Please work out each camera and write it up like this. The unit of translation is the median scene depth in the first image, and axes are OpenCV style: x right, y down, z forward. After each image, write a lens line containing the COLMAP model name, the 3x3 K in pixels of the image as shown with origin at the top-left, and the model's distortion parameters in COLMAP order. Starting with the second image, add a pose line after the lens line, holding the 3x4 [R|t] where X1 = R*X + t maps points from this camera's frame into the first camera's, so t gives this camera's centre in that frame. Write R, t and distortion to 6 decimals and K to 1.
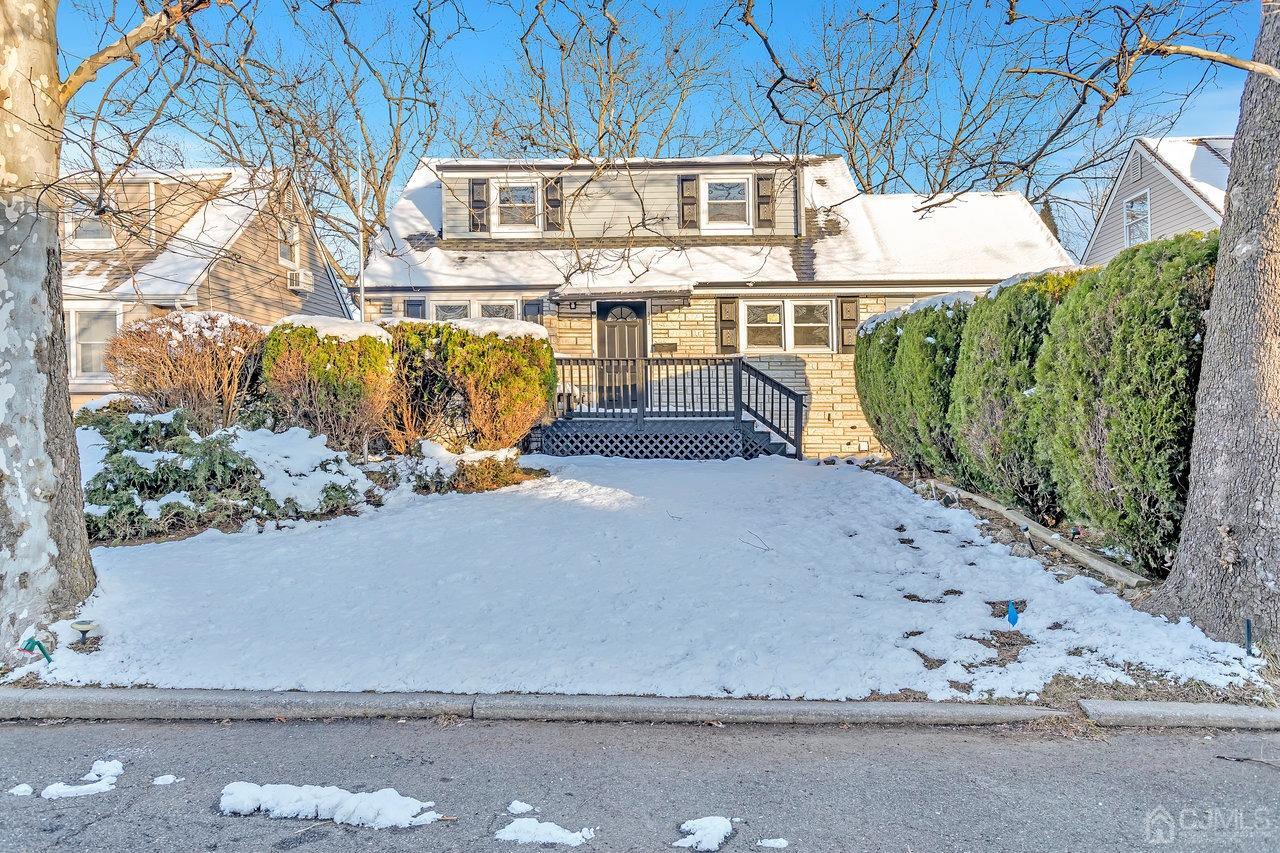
lens RADIAL K [[887.0, 0, 640.0], [0, 887.0, 426.5], [0, 0, 1]] dist [-0.004602, 0.003491]
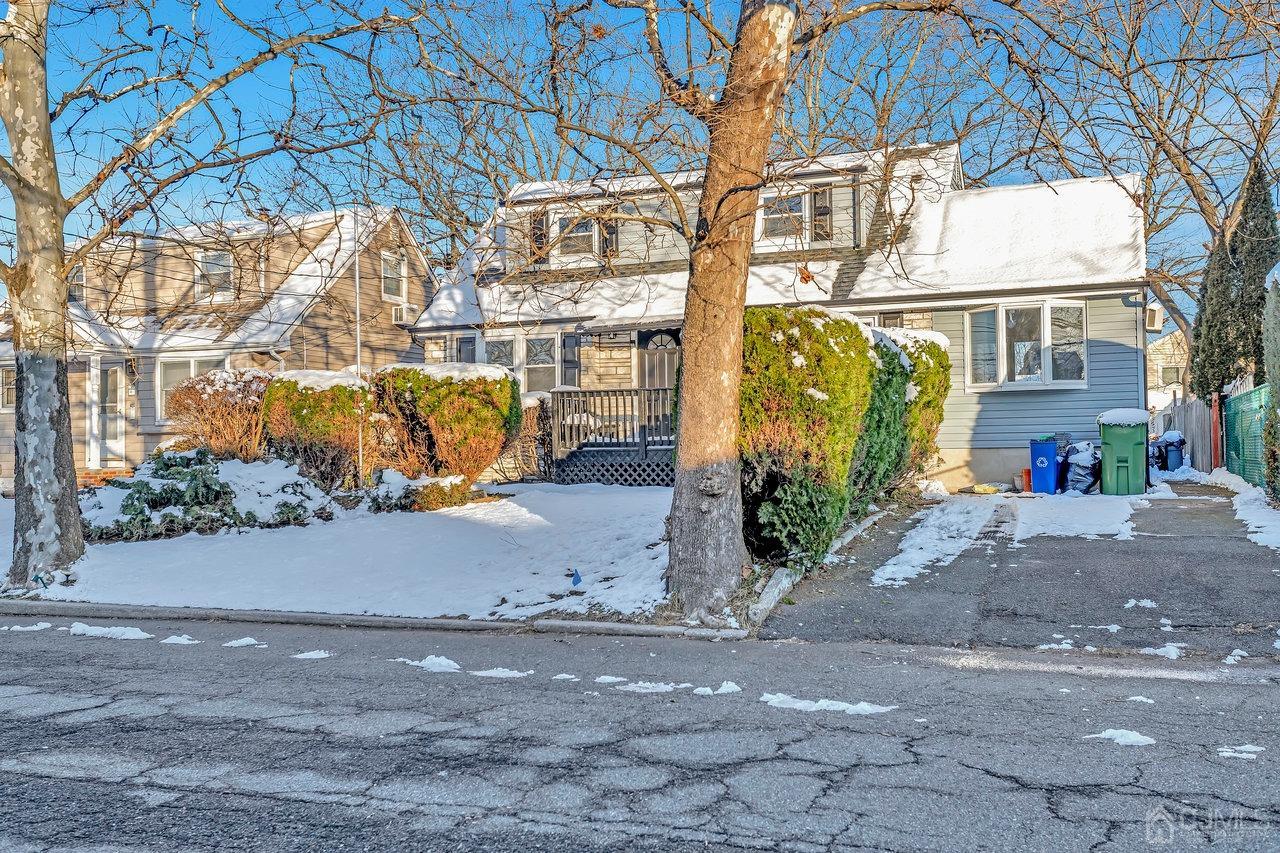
lens RADIAL K [[1235.9, 0, 639.9], [0, 1235.9, 401.0], [0, 0, 1]] dist [0.005165, -0.011792]
pose [[0.949281, -0.027789, -0.313199, 0.604311], [0.013495, 0.998770, -0.047715, 0.007485], [0.314139, 0.041068, 0.948488, -0.486748]]
